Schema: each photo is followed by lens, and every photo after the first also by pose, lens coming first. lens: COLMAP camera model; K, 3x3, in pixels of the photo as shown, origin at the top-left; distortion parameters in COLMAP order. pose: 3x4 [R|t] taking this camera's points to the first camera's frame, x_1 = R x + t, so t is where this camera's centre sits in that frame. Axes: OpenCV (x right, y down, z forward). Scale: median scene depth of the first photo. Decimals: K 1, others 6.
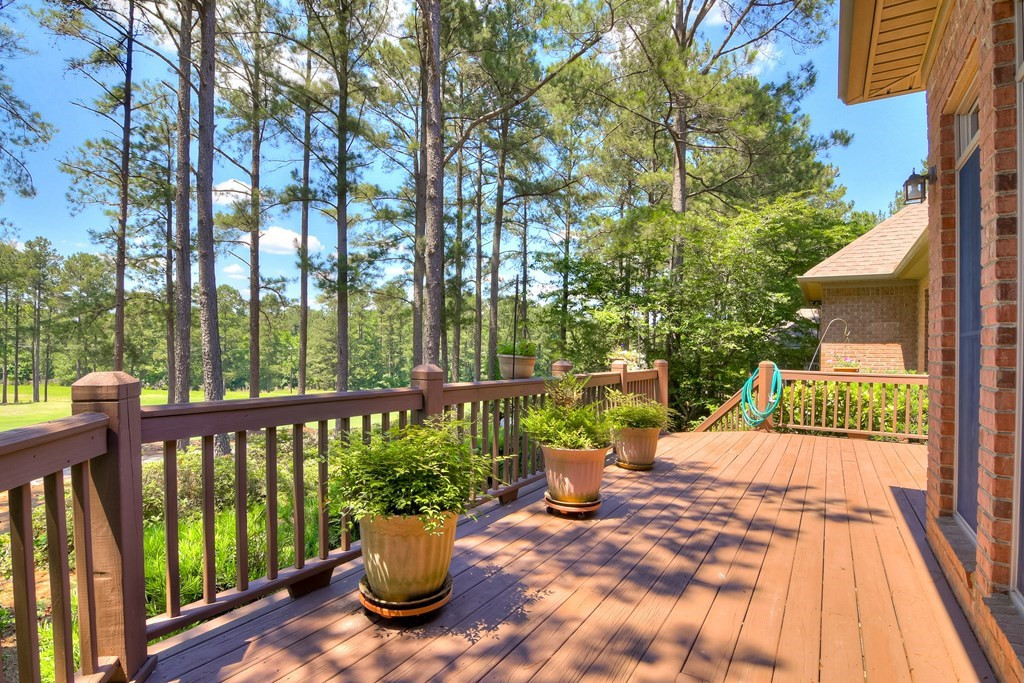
lens RADIAL K [[506.2, 0, 512.9], [0, 506.2, 345.3], [0, 0, 1]] dist [-0.018970, -0.000116]
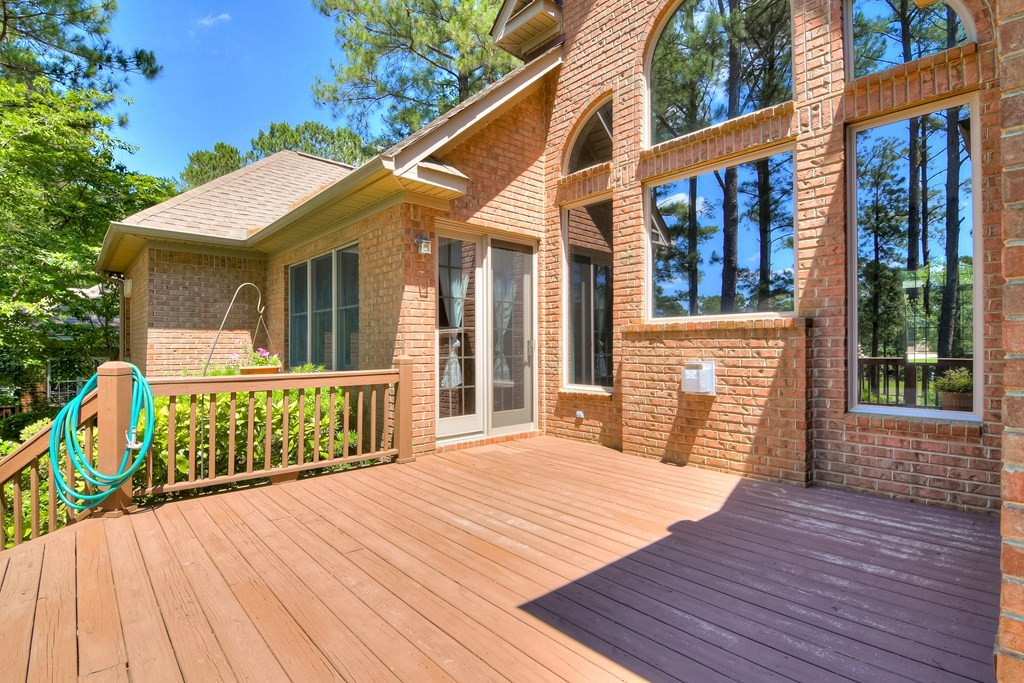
lens RADIAL K [[506.2, 0, 512.9], [0, 506.2, 345.3], [0, 0, 1]] dist [-0.018970, -0.000116]
pose [[0.284879, -0.015049, 0.958445, 0.078071], [-0.002641, 0.999861, 0.016484, 0.003842], [-0.958560, -0.007227, 0.284799, 0.242530]]
